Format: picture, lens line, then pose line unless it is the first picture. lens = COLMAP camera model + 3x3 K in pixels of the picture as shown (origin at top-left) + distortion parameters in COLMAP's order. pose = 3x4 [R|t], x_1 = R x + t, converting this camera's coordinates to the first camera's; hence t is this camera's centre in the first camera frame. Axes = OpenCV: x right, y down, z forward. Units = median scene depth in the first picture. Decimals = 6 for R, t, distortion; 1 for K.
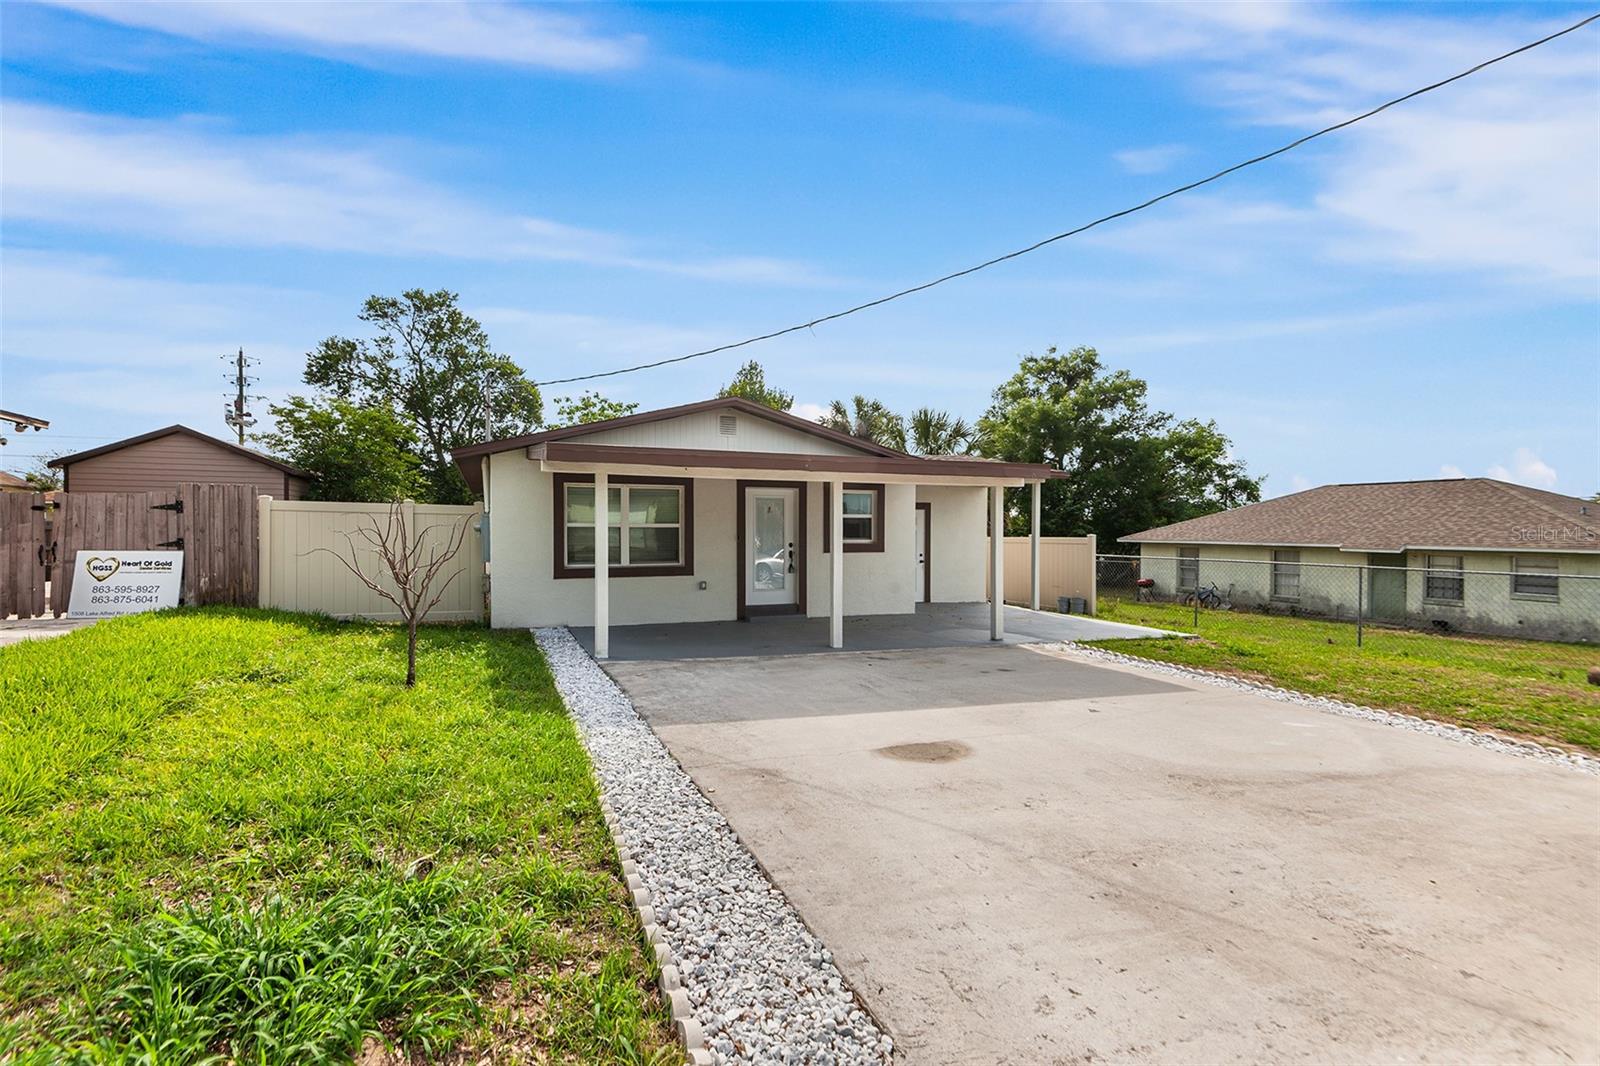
lens RADIAL K [[718.2, 0, 785.5], [0, 718.2, 537.8], [0, 0, 1]] dist [0.042393, -0.026218]
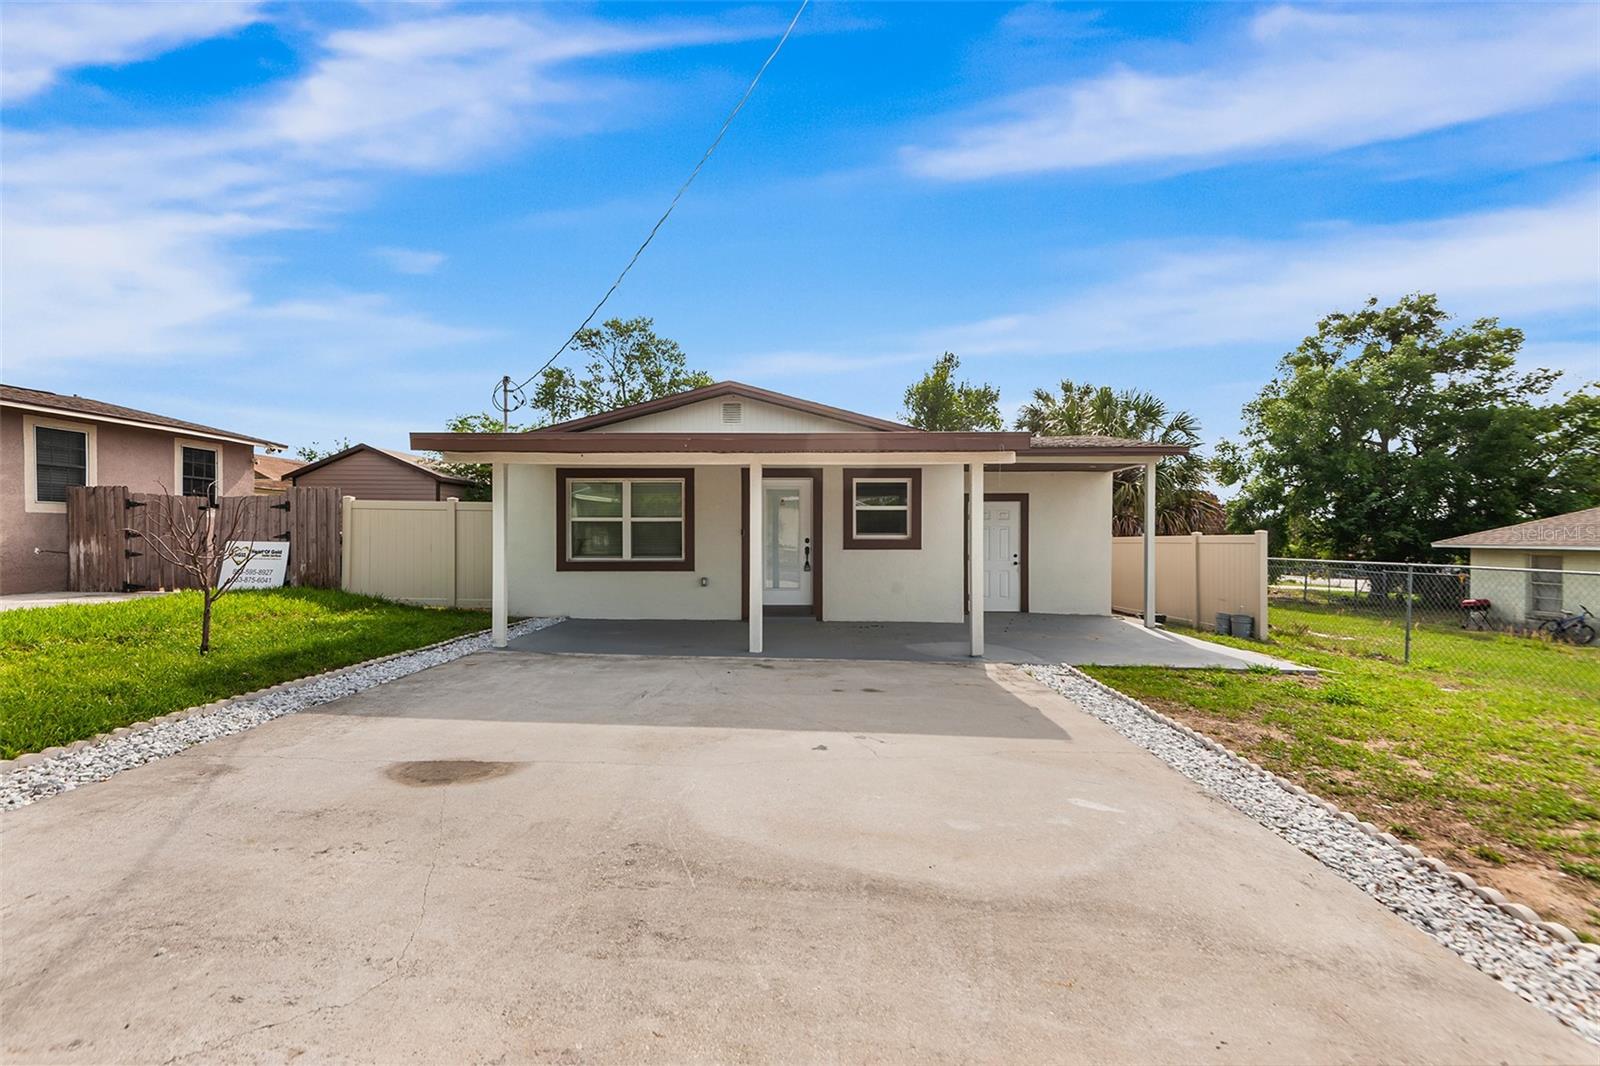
lens RADIAL K [[718.2, 0, 785.5], [0, 718.2, 537.8], [0, 0, 1]] dist [0.042393, -0.026218]
pose [[0.923461, -0.000231, -0.383692, 0.352917], [-0.004238, 0.999933, -0.010802, 0.017595], [0.383668, 0.011602, 0.923398, 0.161900]]
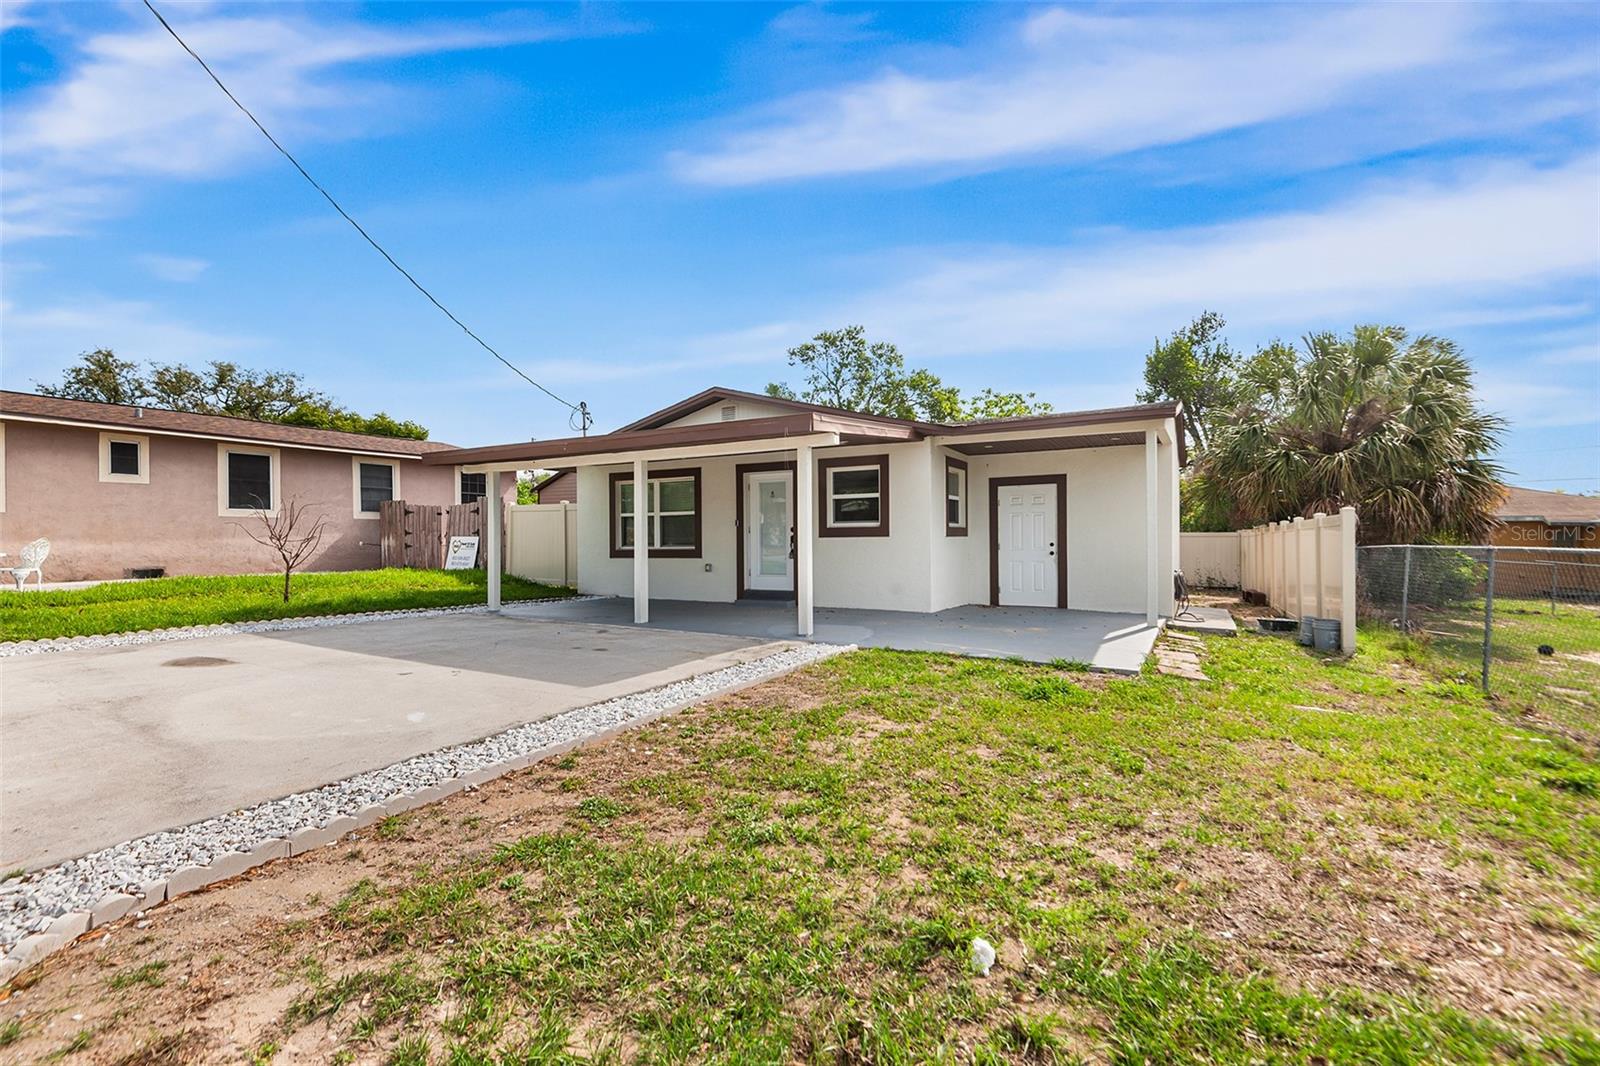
lens RADIAL K [[718.2, 0, 785.5], [0, 718.2, 537.8], [0, 0, 1]] dist [0.042393, -0.026218]
pose [[0.638625, -0.008835, -0.769468, 0.794060], [-0.001008, 0.999924, -0.012318, 0.035081], [0.769518, 0.008642, 0.638567, 0.403796]]
